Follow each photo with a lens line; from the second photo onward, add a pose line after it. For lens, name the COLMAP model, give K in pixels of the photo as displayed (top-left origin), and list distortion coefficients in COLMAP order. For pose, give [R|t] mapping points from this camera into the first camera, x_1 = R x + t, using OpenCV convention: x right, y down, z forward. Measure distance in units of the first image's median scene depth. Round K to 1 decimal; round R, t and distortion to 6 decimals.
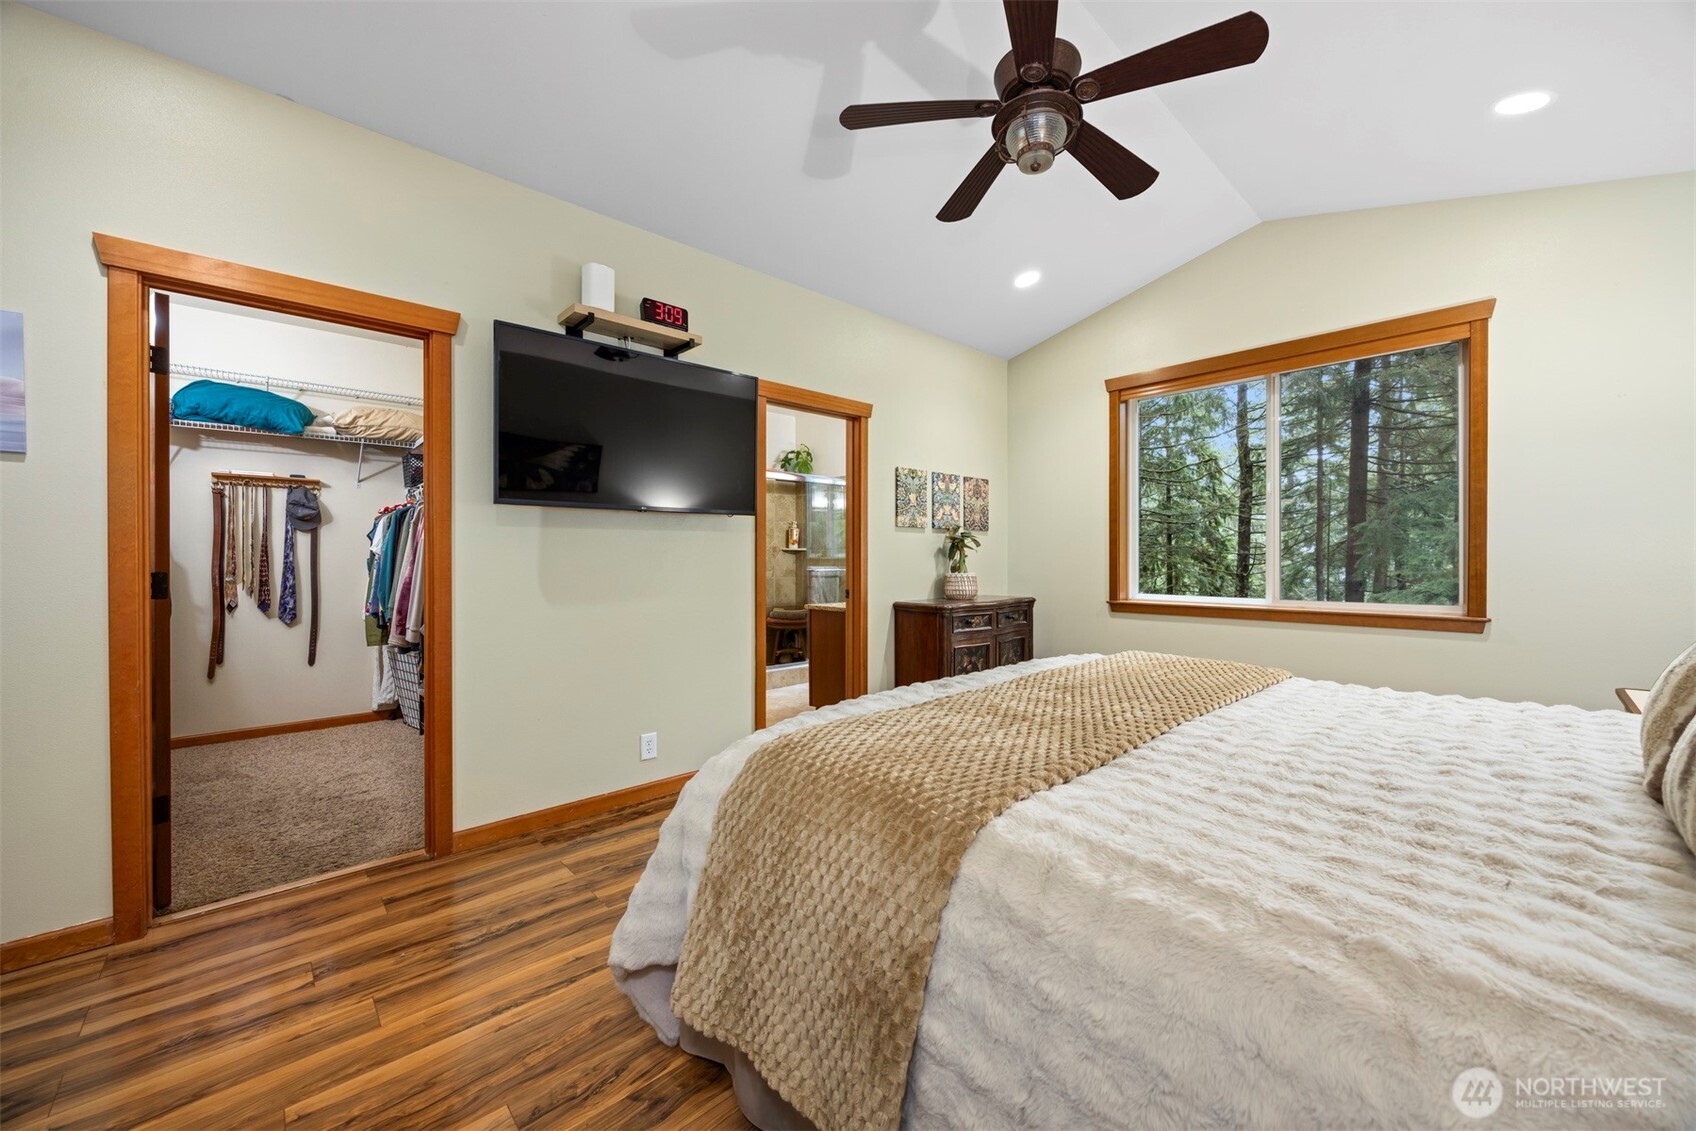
lens RADIAL K [[648.4, 0, 856.7], [0, 648.4, 558.9], [0, 0, 1]] dist [-0.004314, -0.000037]
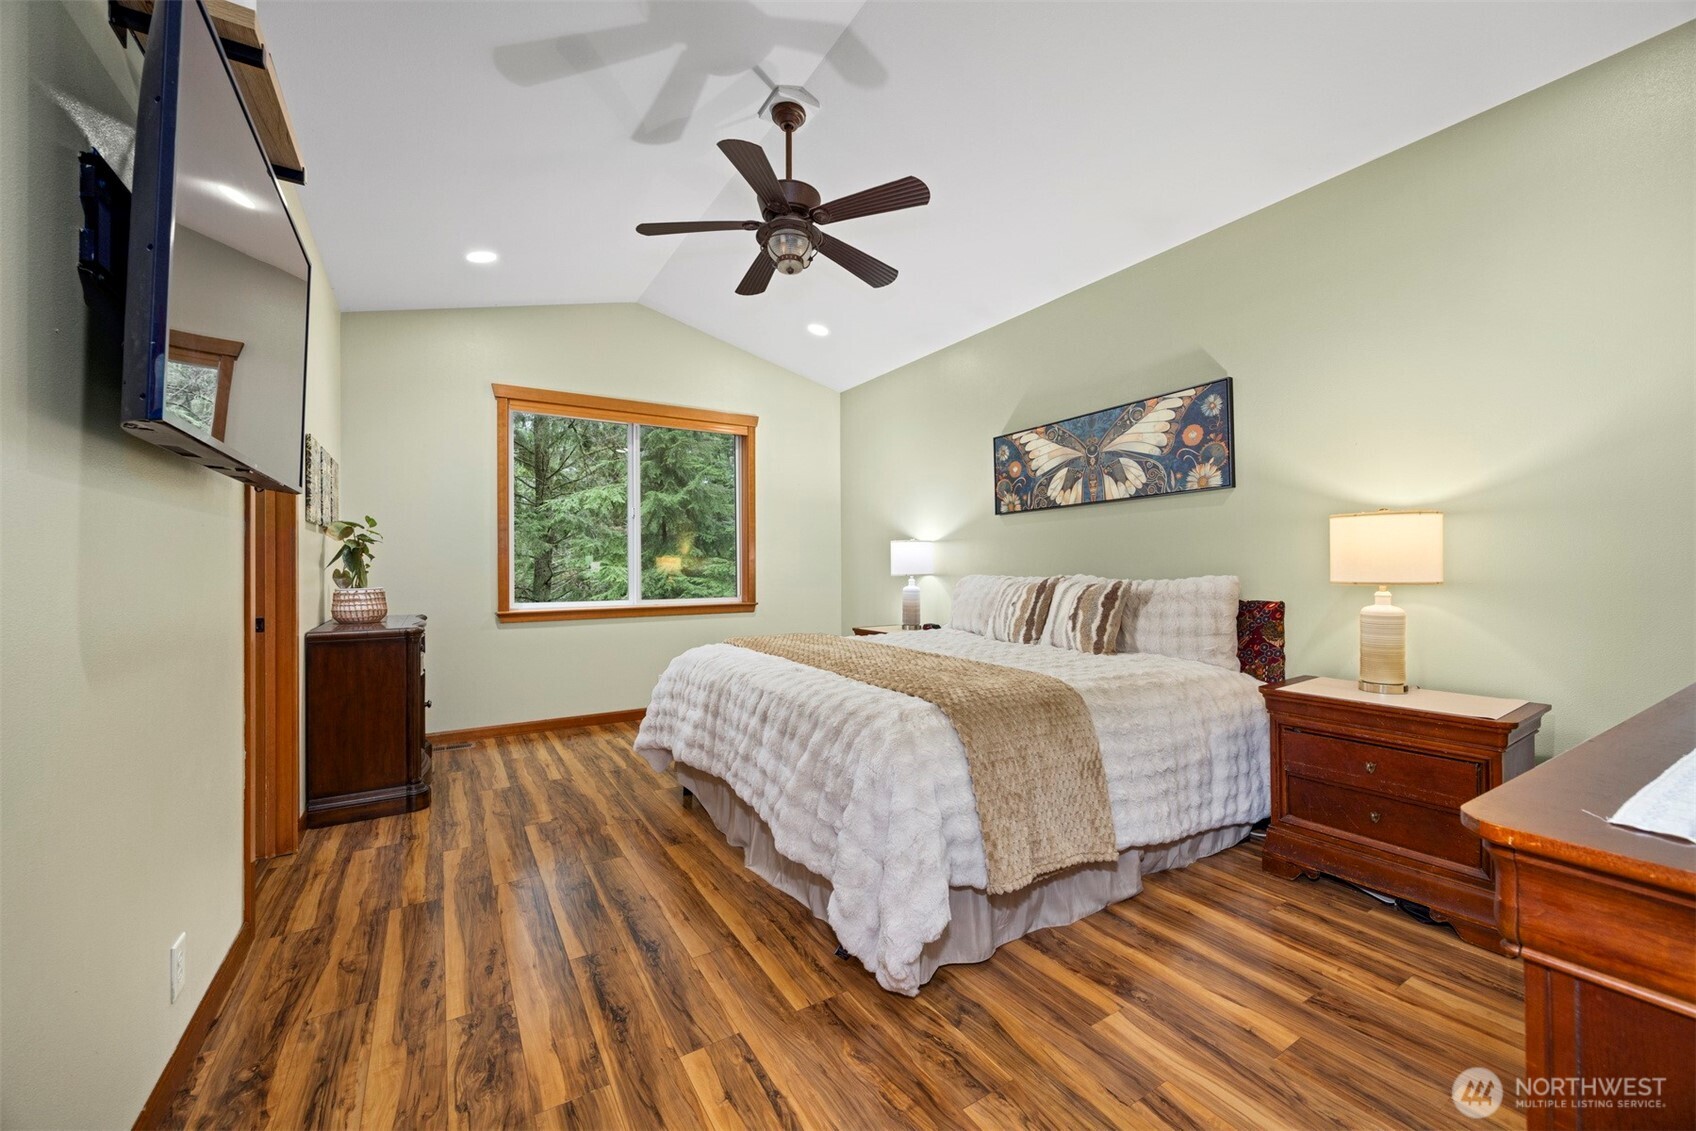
lens RADIAL K [[648.4, 0, 863.7], [0, 648.4, 567.6], [0, 0, 1]] dist [-0.004314, -0.000037]
pose [[0.190314, 0.001485, 0.981722, -0.630208], [0.003698, 0.999991, -0.002229, 0.002117], [-0.981716, 0.004055, 0.190306, 0.386497]]
